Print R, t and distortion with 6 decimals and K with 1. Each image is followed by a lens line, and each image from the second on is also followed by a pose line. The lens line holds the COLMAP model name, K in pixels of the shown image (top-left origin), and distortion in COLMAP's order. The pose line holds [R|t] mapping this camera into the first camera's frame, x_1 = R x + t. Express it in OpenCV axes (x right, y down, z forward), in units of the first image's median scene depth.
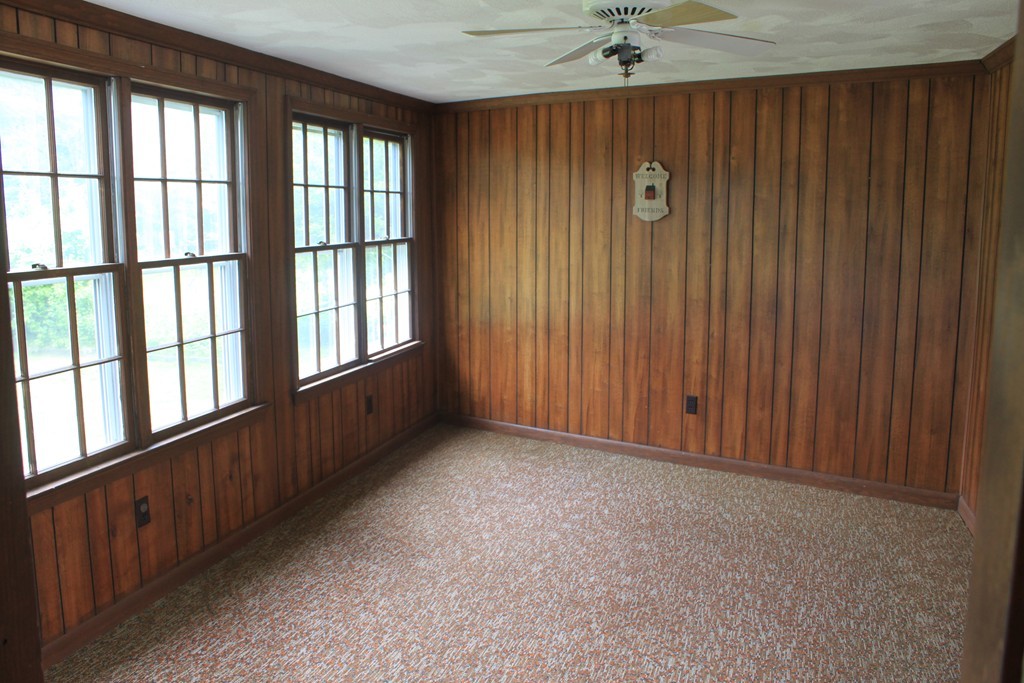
lens RADIAL K [[865.0, 0, 512.0], [0, 865.0, 341.5], [0, 0, 1]] dist [-0.130091, 0.007494]
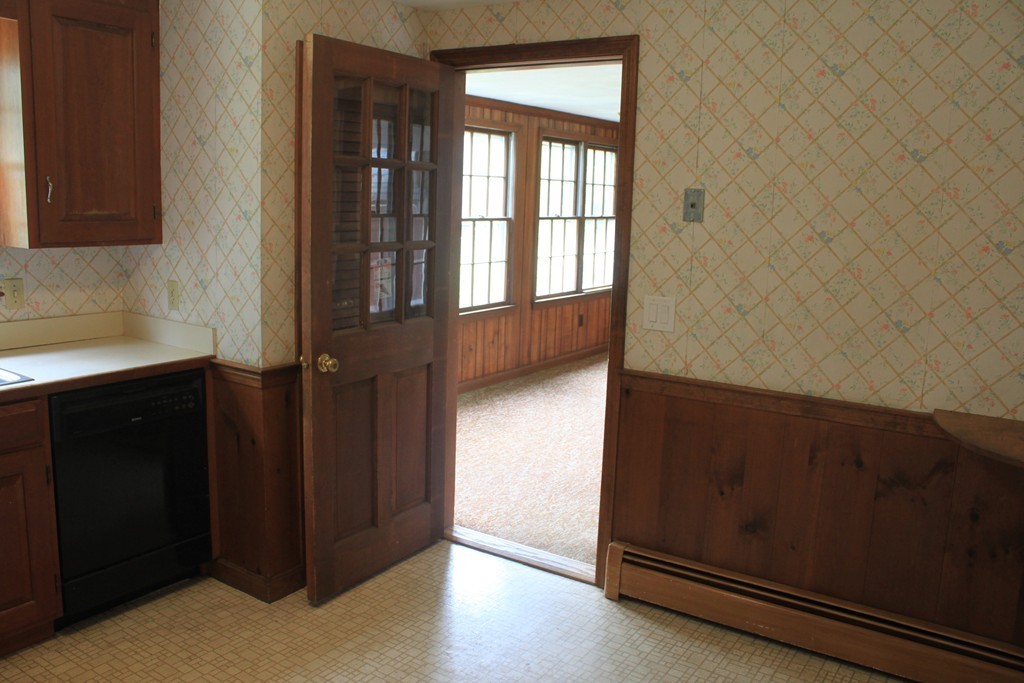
lens RADIAL K [[865.0, 0, 512.0], [0, 865.0, 341.5], [0, 0, 1]] dist [-0.130091, 0.007494]
pose [[0.954621, 0.080091, -0.286852, 0.199473], [-0.075967, 0.996784, 0.025497, 0.095638], [0.287971, -0.002548, 0.957636, -0.636577]]
